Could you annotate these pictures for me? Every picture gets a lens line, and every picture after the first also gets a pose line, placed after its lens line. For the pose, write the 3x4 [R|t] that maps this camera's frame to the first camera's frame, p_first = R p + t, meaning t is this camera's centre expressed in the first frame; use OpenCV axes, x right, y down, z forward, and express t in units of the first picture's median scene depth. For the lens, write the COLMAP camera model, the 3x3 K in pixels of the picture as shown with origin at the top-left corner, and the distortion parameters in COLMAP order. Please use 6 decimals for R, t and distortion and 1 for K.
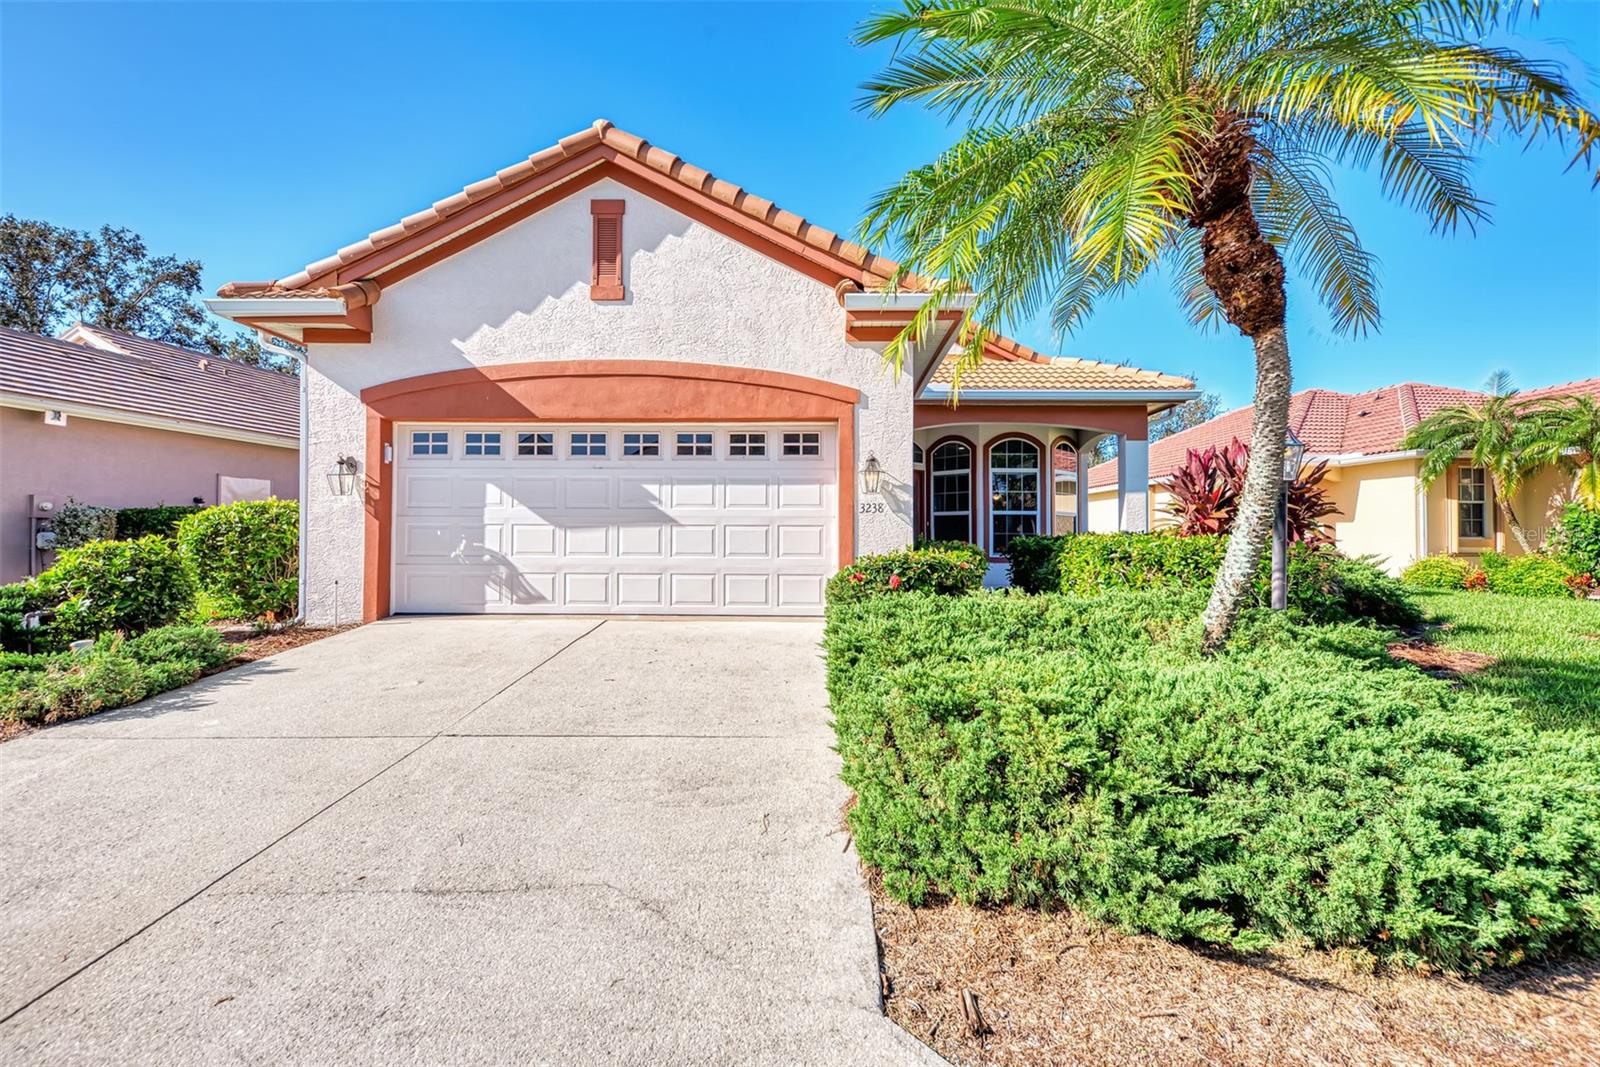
lens RADIAL K [[691.1, 0, 800.0], [0, 691.1, 533.5], [0, 0, 1]] dist [0.002307, 0.000174]
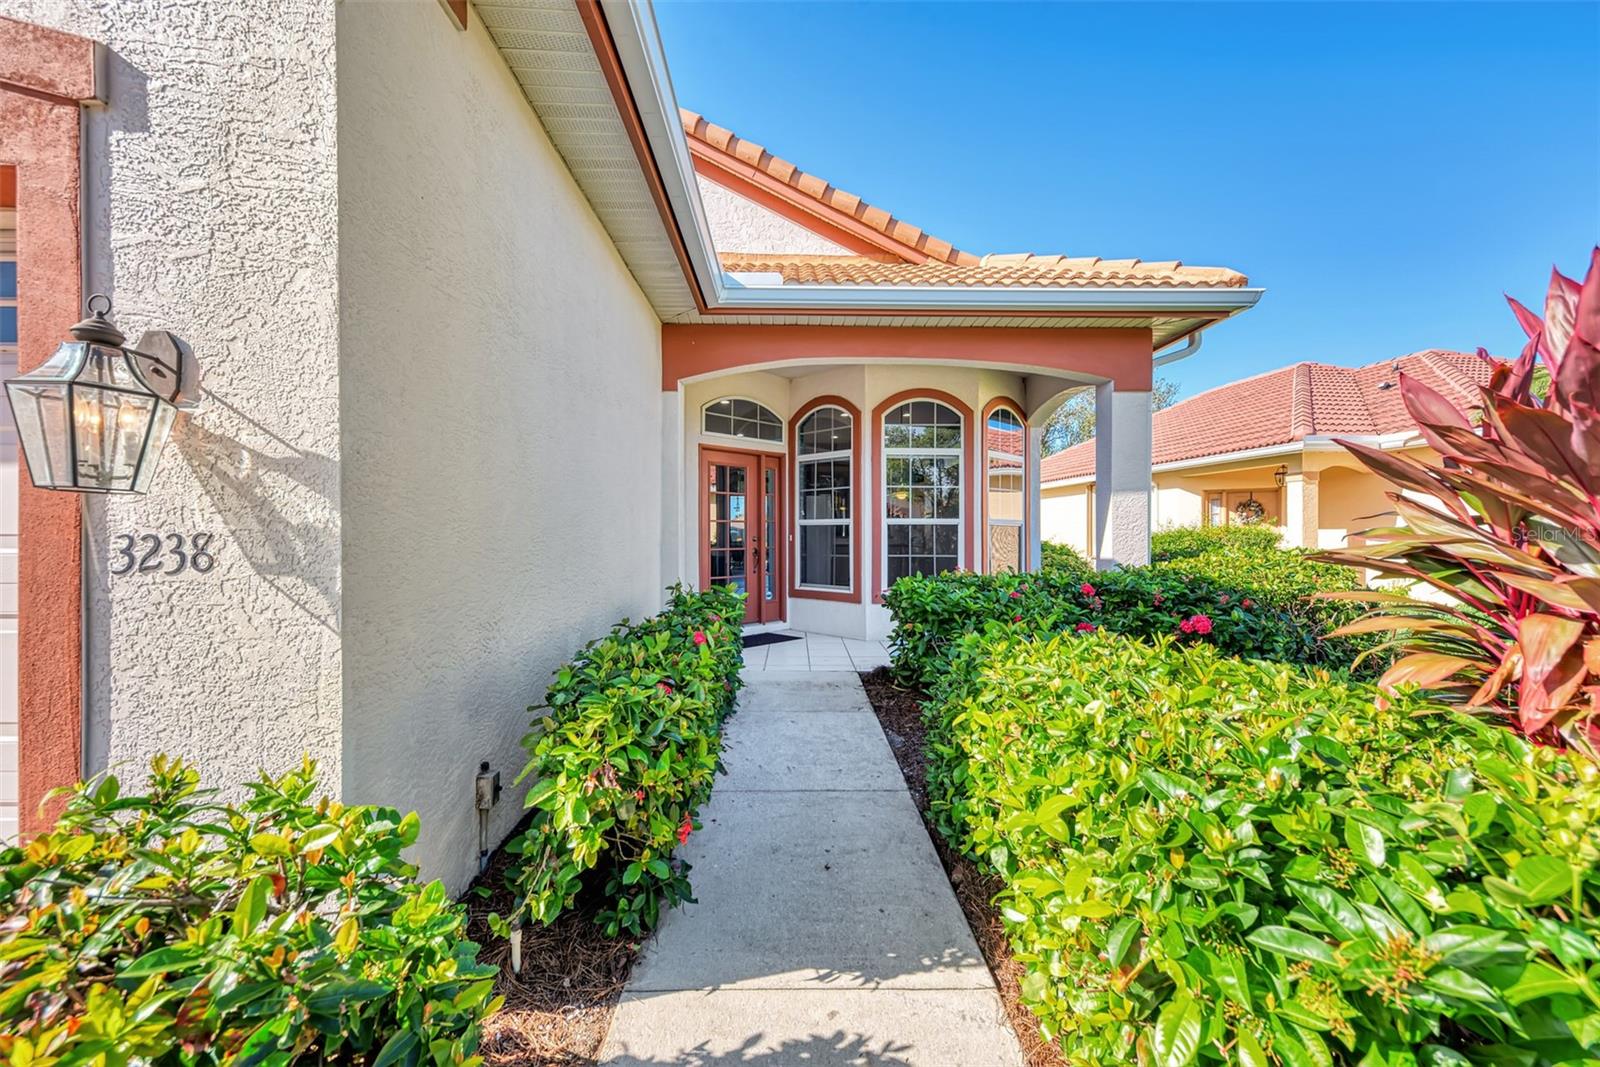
lens RADIAL K [[667.4, 0, 800.0], [0, 667.4, 533.5], [0, 0, 1]] dist [0.027963, -0.009143]
pose [[0.998311, -0.003941, 0.057962, 0.284397], [0.003441, 0.999956, 0.008720, -0.042319], [-0.057994, -0.008506, 0.998281, 0.708109]]
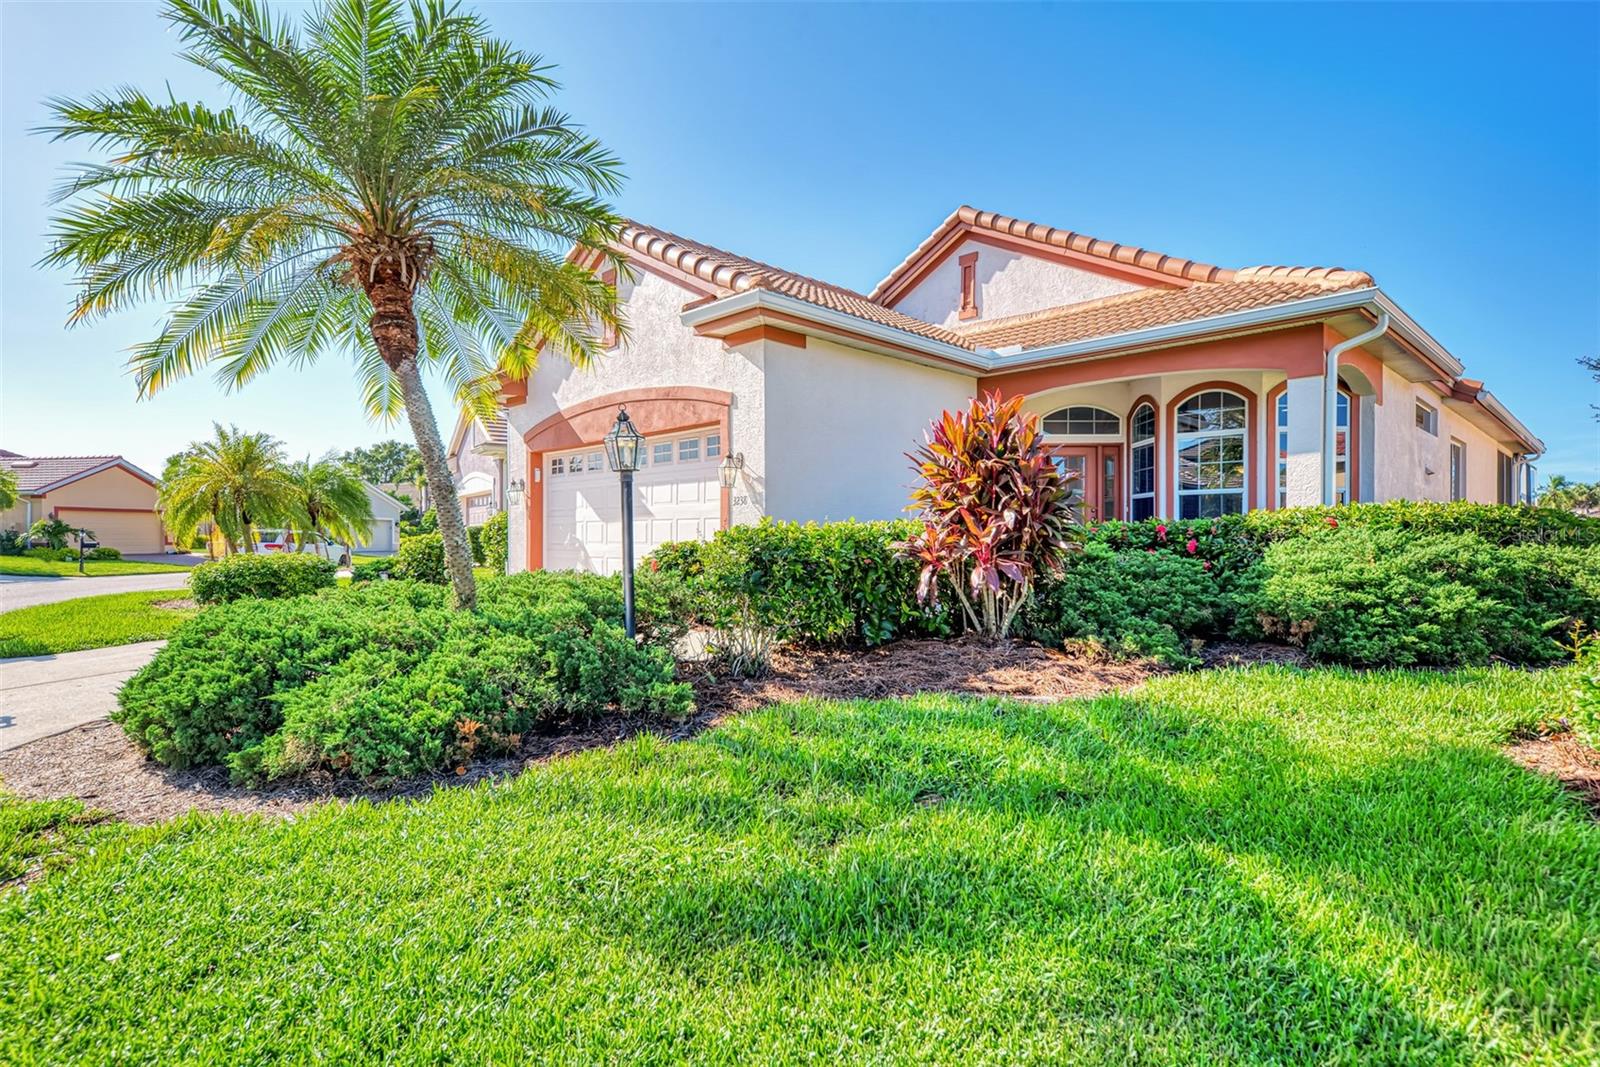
lens RADIAL K [[832.7, 0, 800.0], [0, 832.7, 533.5], [0, 0, 1]] dist [0.000449, 0.000020]
pose [[0.735467, -0.013574, -0.677424, 0.996329], [0.014114, 0.999889, -0.004712, 0.021978], [0.677413, -0.006095, 0.735578, 0.086509]]
